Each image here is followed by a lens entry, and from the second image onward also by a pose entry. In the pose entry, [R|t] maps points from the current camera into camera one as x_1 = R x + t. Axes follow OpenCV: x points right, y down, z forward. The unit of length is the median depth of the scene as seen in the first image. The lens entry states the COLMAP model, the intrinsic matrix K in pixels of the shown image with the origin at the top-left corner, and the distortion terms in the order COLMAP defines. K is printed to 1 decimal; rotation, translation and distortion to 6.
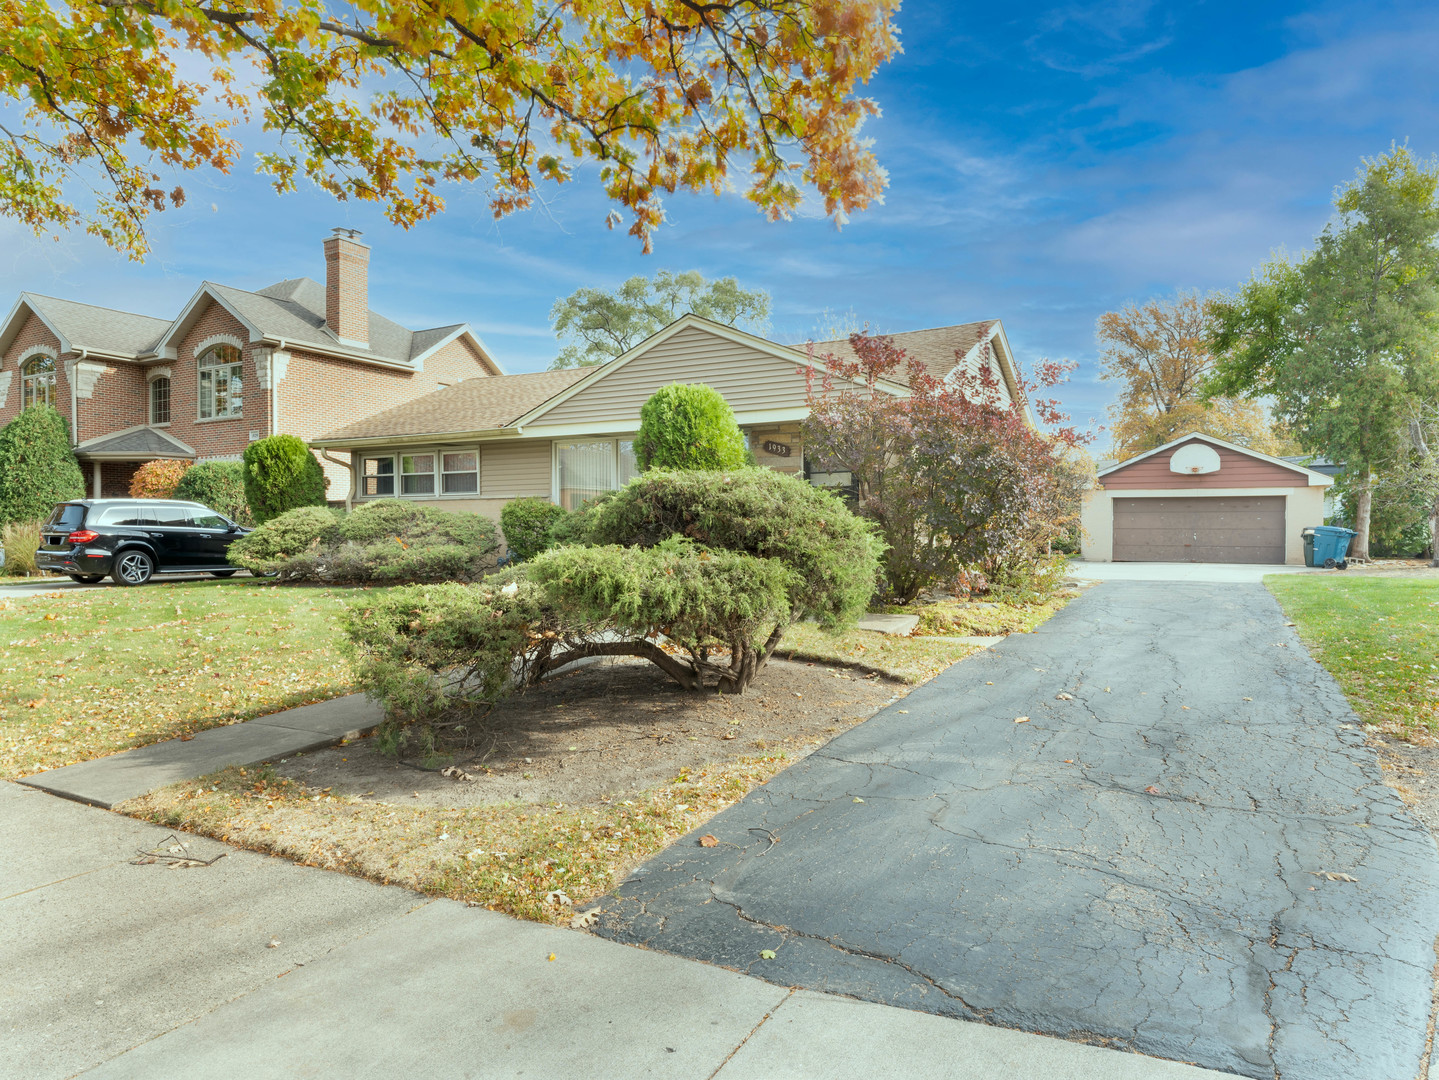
lens RADIAL K [[965.4, 0, 719.5], [0, 965.4, 540.0], [0, 0, 1]] dist [0.001069, 0.047336]
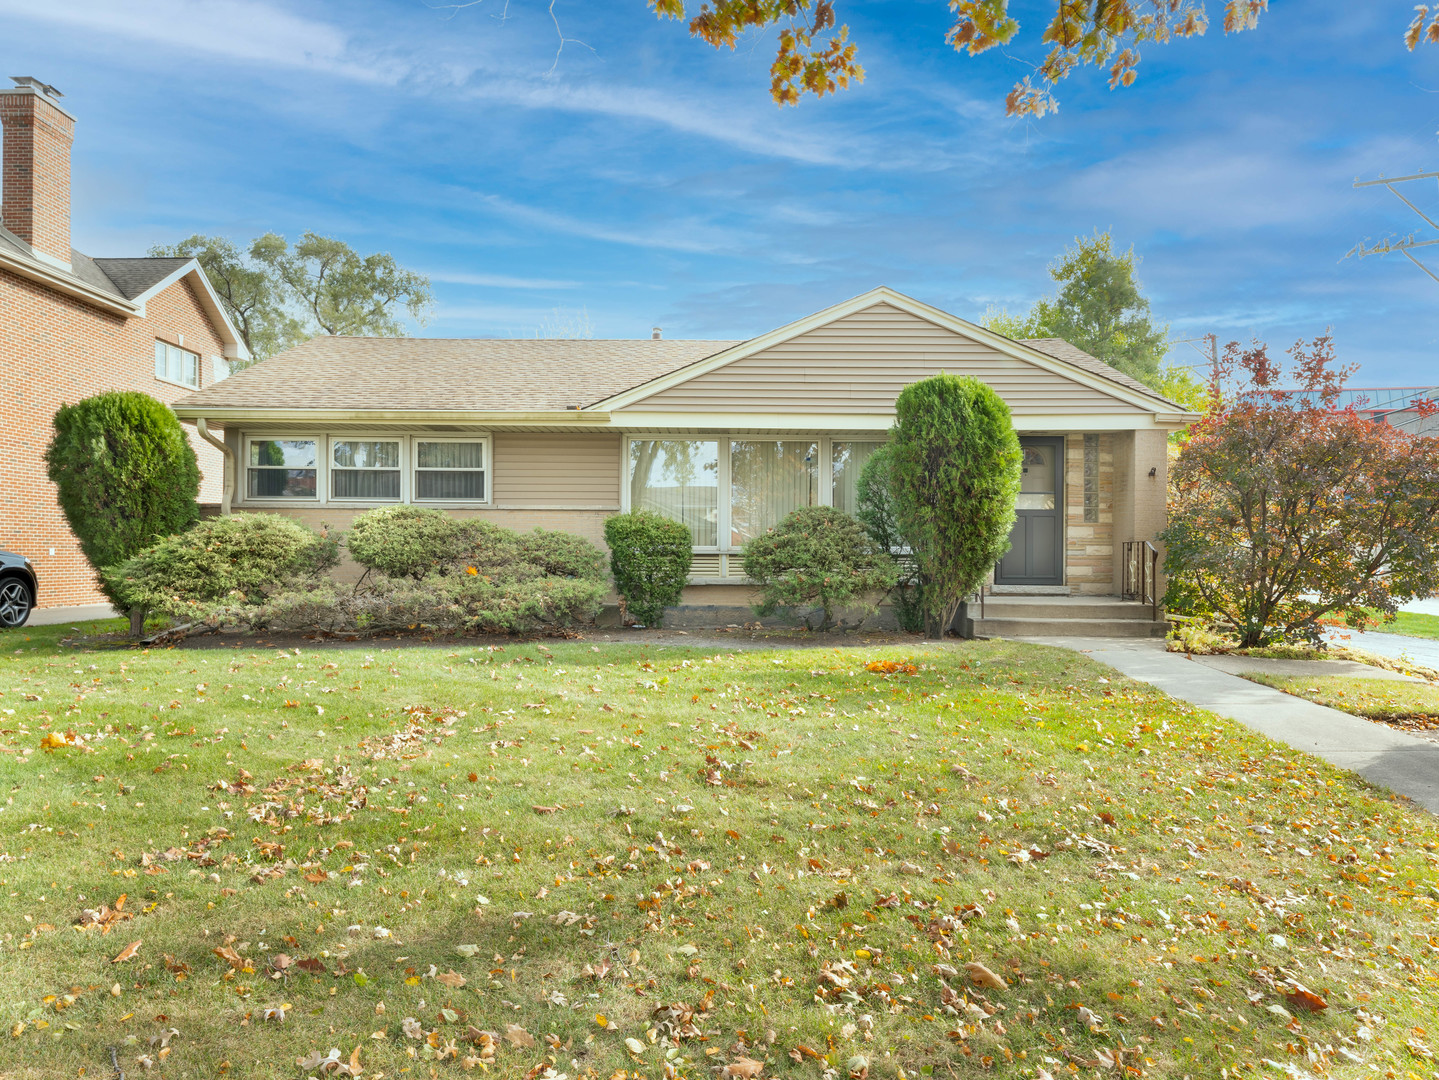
lens RADIAL K [[965.4, 0, 719.5], [0, 965.4, 540.0], [0, 0, 1]] dist [0.001069, 0.047336]
pose [[0.879388, 0.016685, 0.475813, -0.425613], [-0.007807, 0.999757, -0.020629, -0.006923], [-0.476041, 0.014426, 0.879305, 0.298255]]
